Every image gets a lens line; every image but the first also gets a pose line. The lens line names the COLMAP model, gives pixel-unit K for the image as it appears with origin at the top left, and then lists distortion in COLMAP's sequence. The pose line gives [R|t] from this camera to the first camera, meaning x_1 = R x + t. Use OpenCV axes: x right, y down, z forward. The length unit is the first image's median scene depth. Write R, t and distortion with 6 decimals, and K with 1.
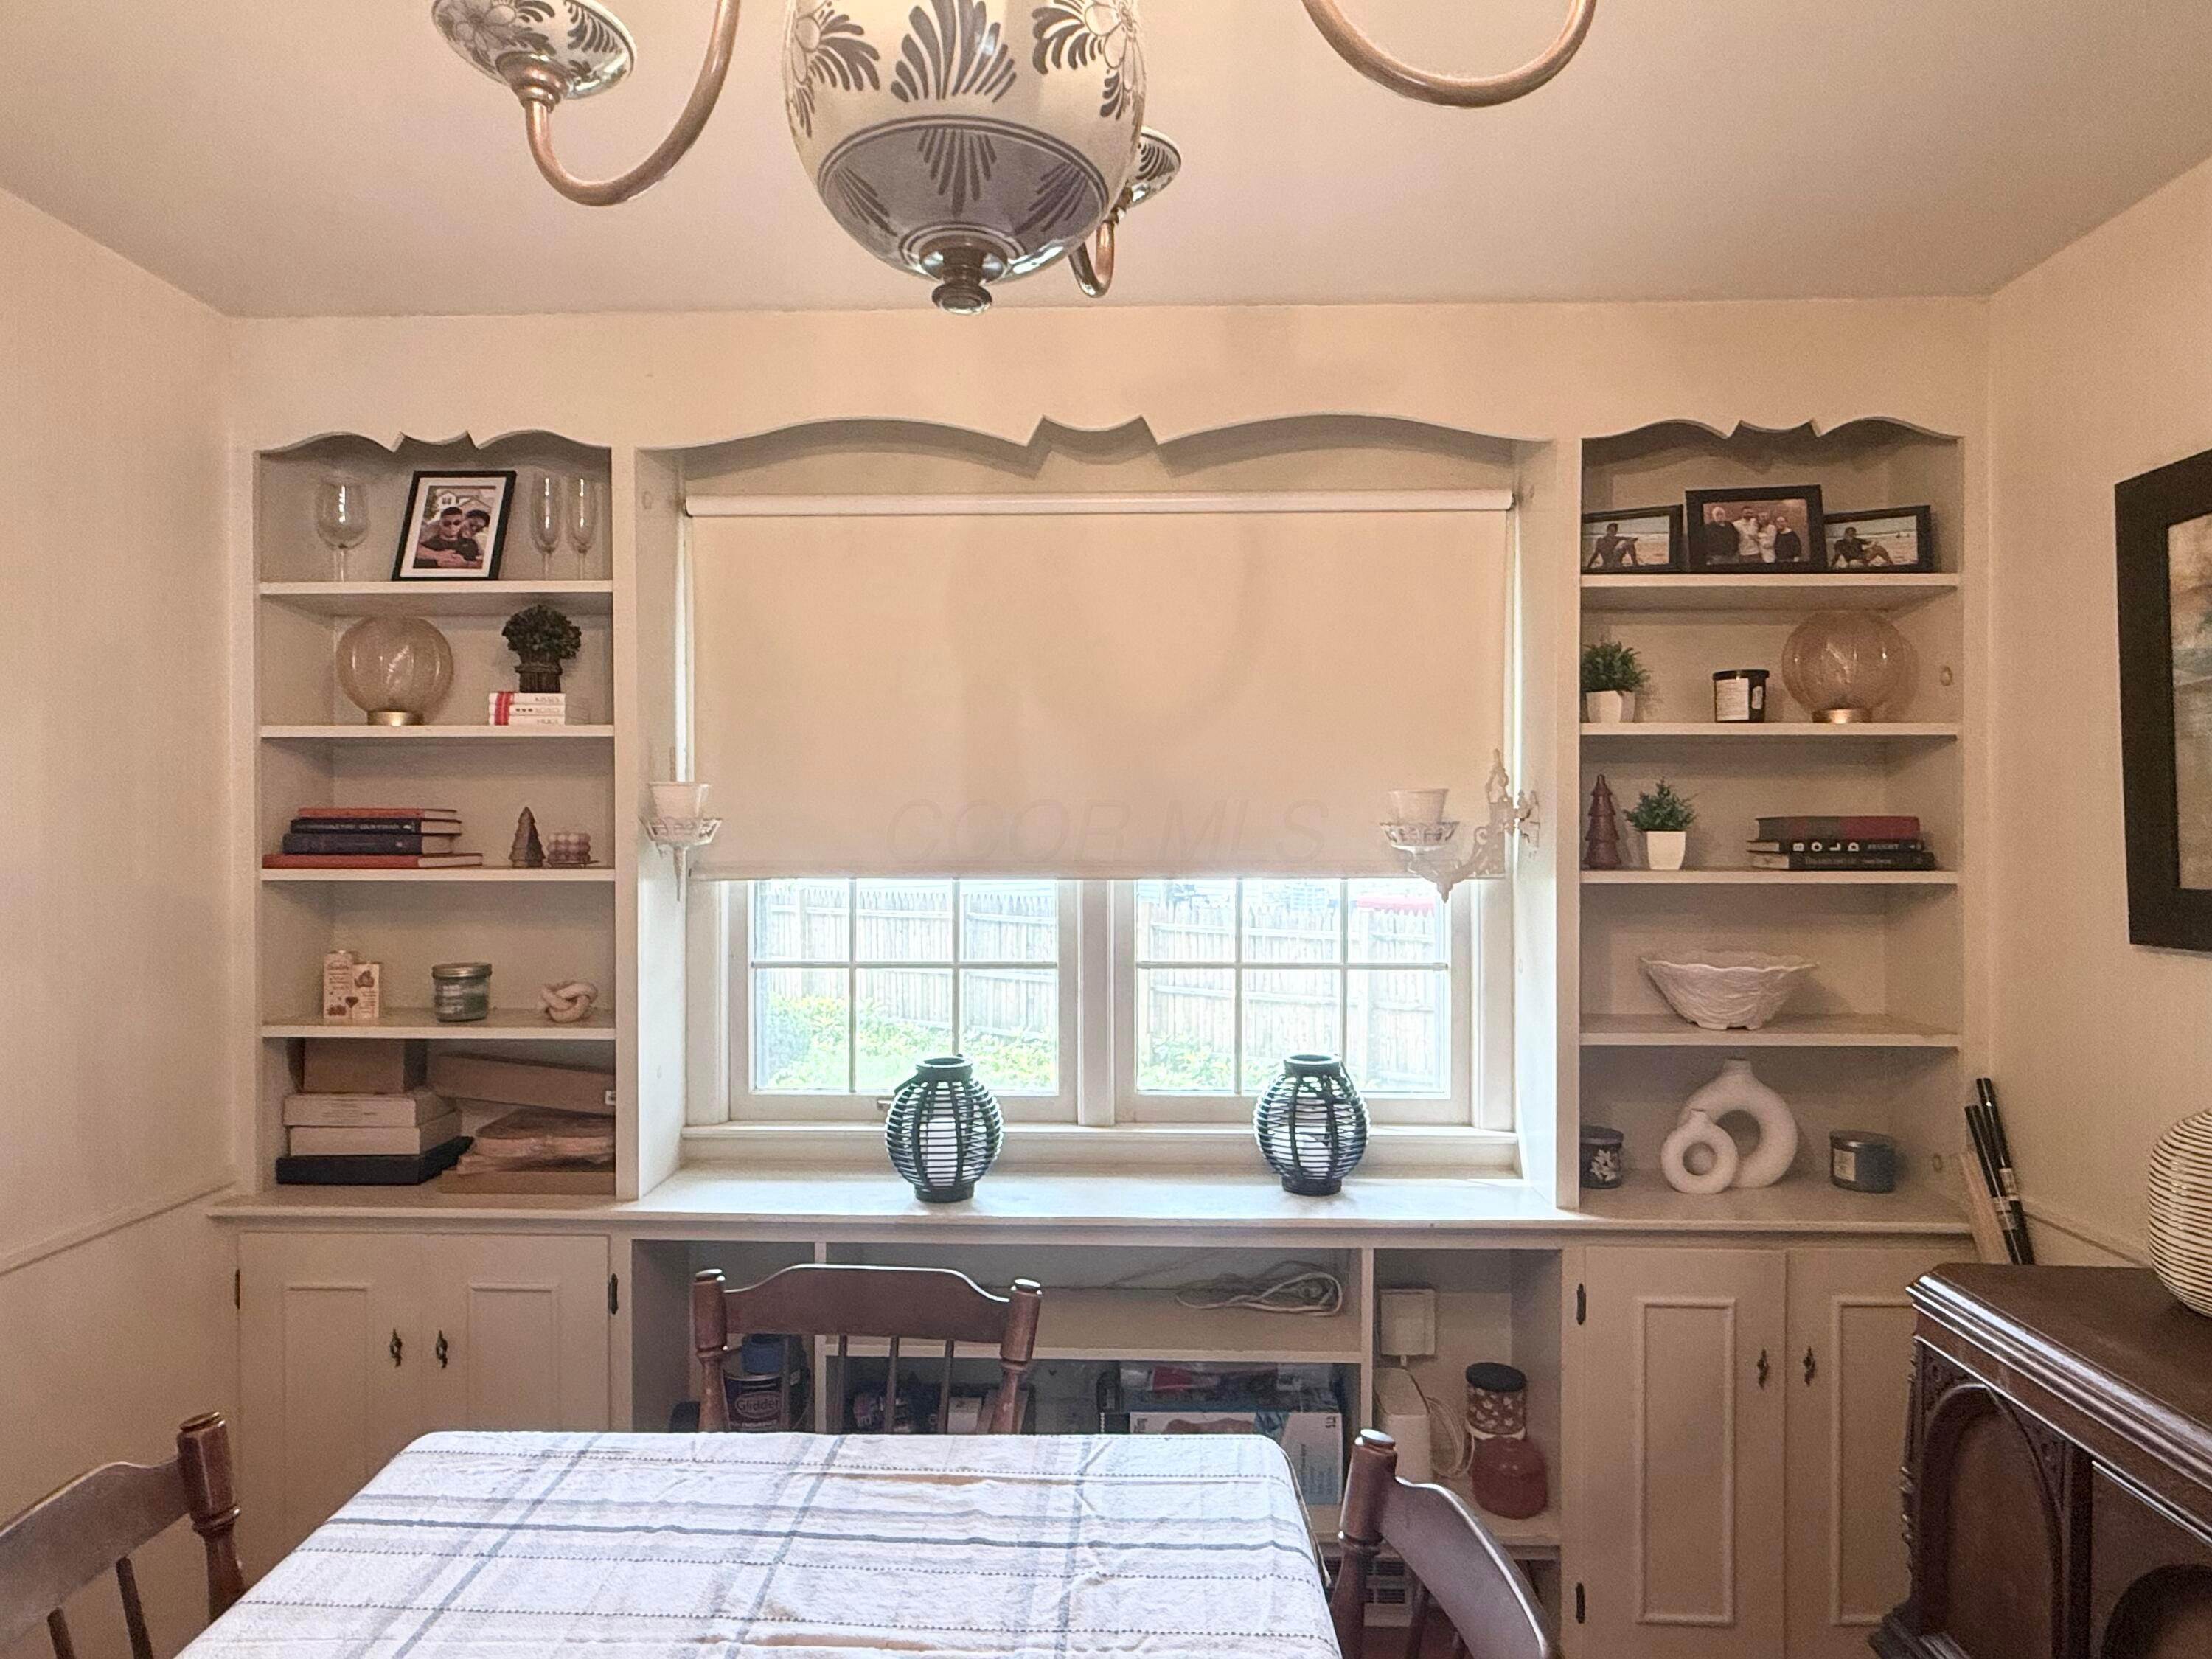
lens RADIAL K [[1305.9, 0, 1090.4], [0, 1305.9, 838.8], [0, 0, 1]] dist [0.000693, 0.000716]
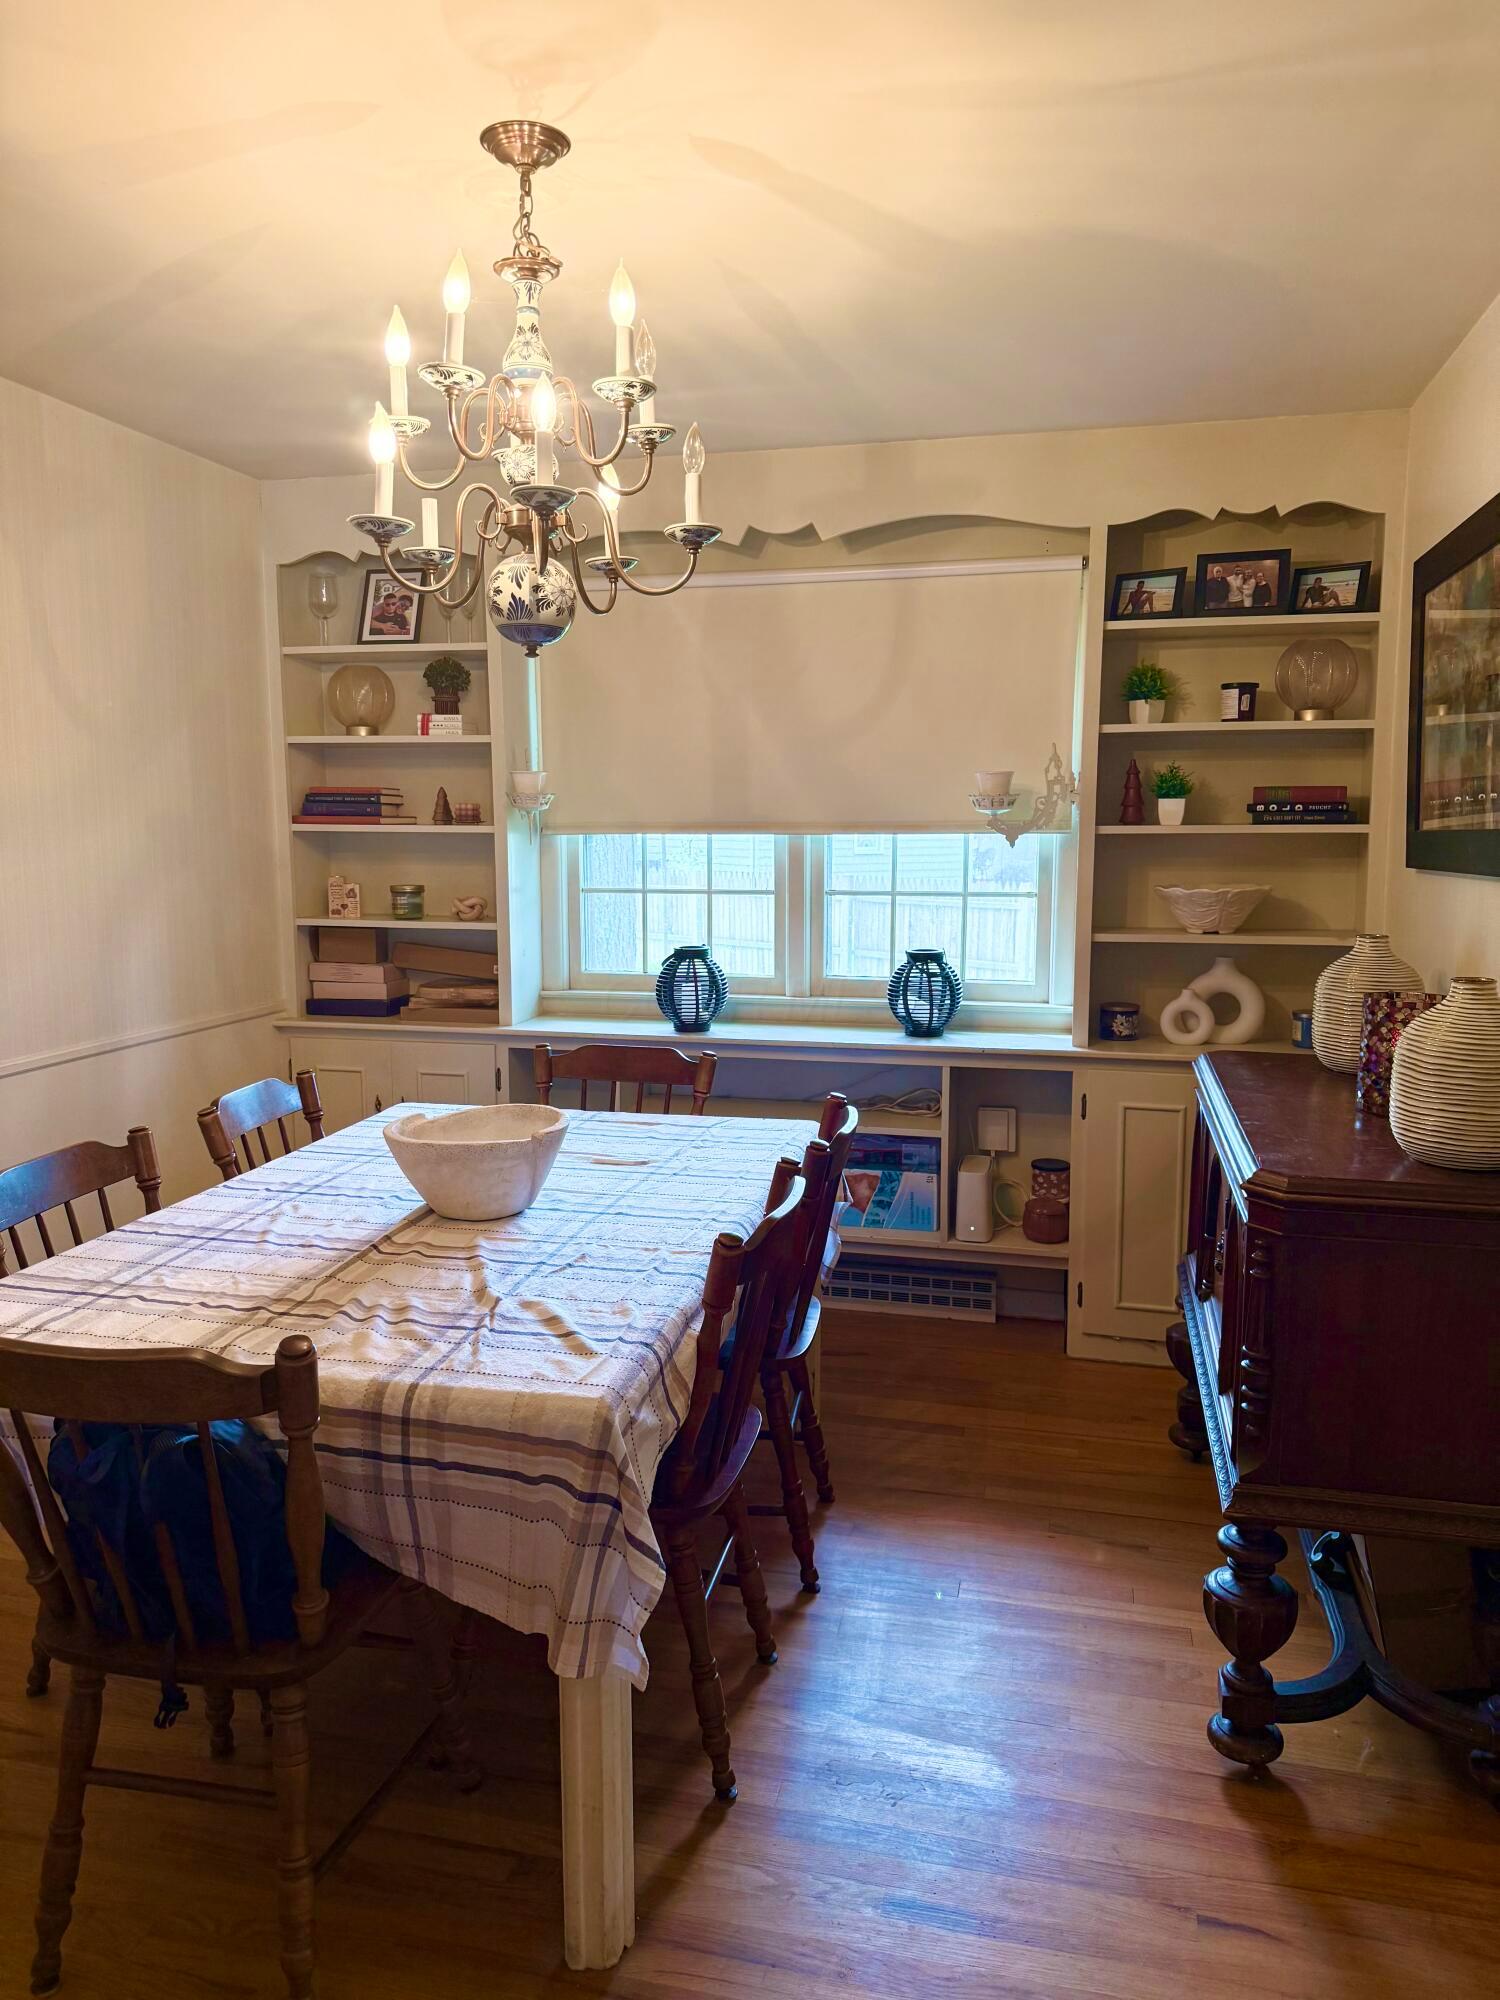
lens RADIAL K [[1390.8, 0, 739.6], [0, 1390.8, 999.3], [0, 0, 1]] dist [0.161933, -0.265343]
pose [[0.979114, 0.025757, -0.201673, 0.288853], [-0.000514, 0.992253, 0.124233, 0.020966], [0.203310, -0.121535, 0.971542, -0.649695]]
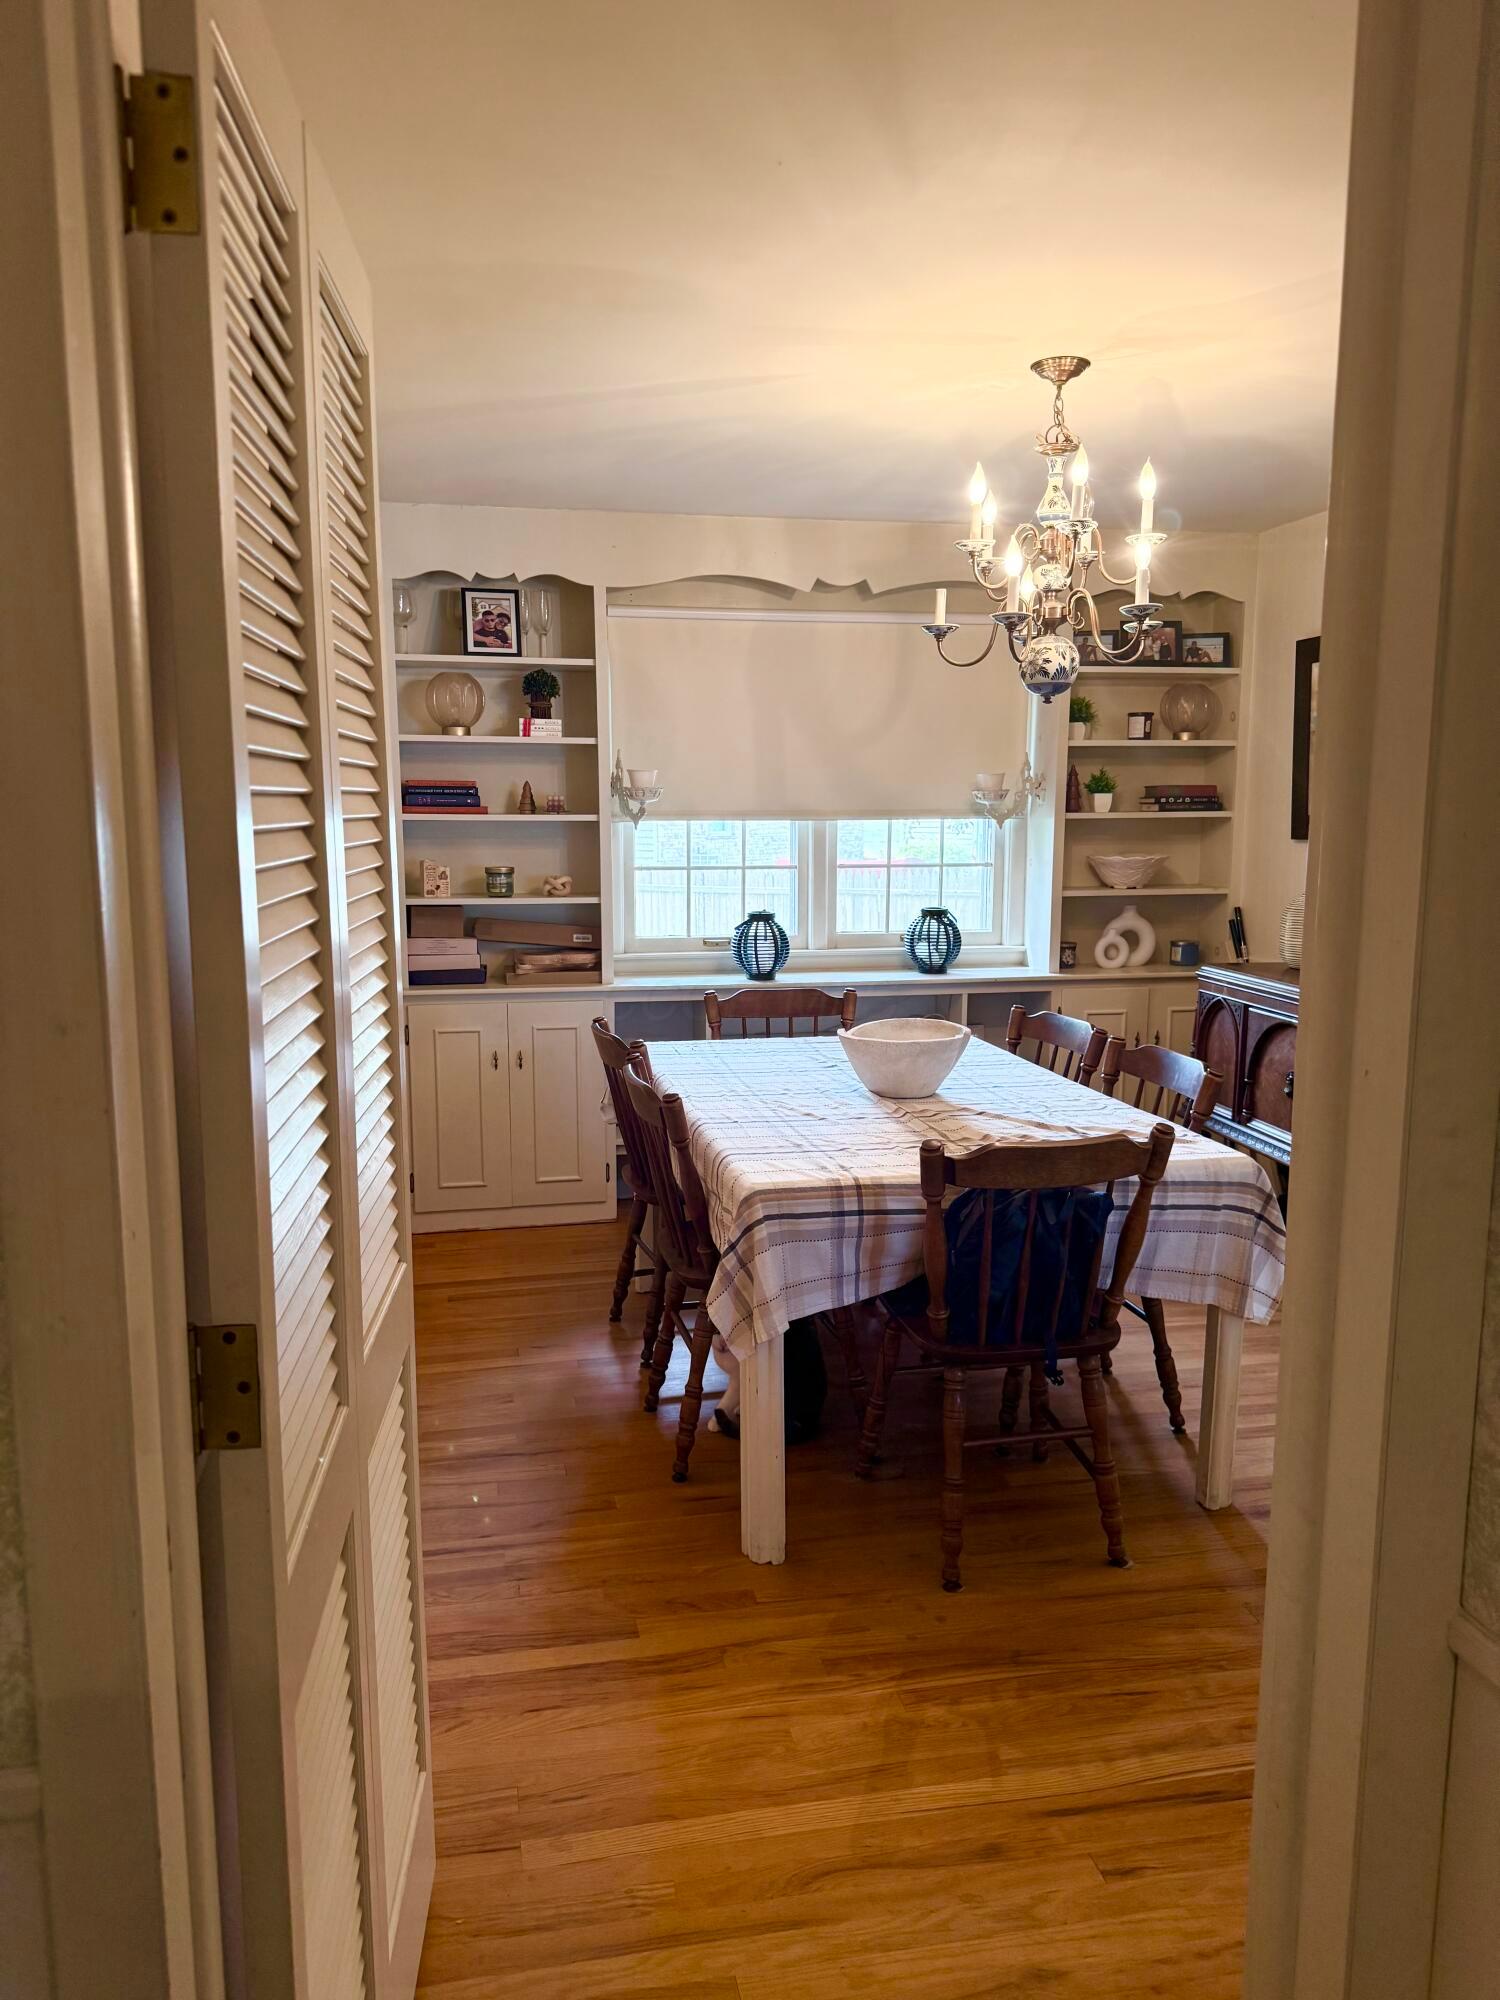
lens RADIAL K [[1390.8, 0, 739.6], [0, 1390.8, 999.3], [0, 0, 1]] dist [0.161933, -0.265343]
pose [[0.976966, -0.030519, 0.211199, -0.587203], [0.001458, 0.990651, 0.136411, 0.012574], [-0.213388, -0.132961, 0.967878, -1.049357]]
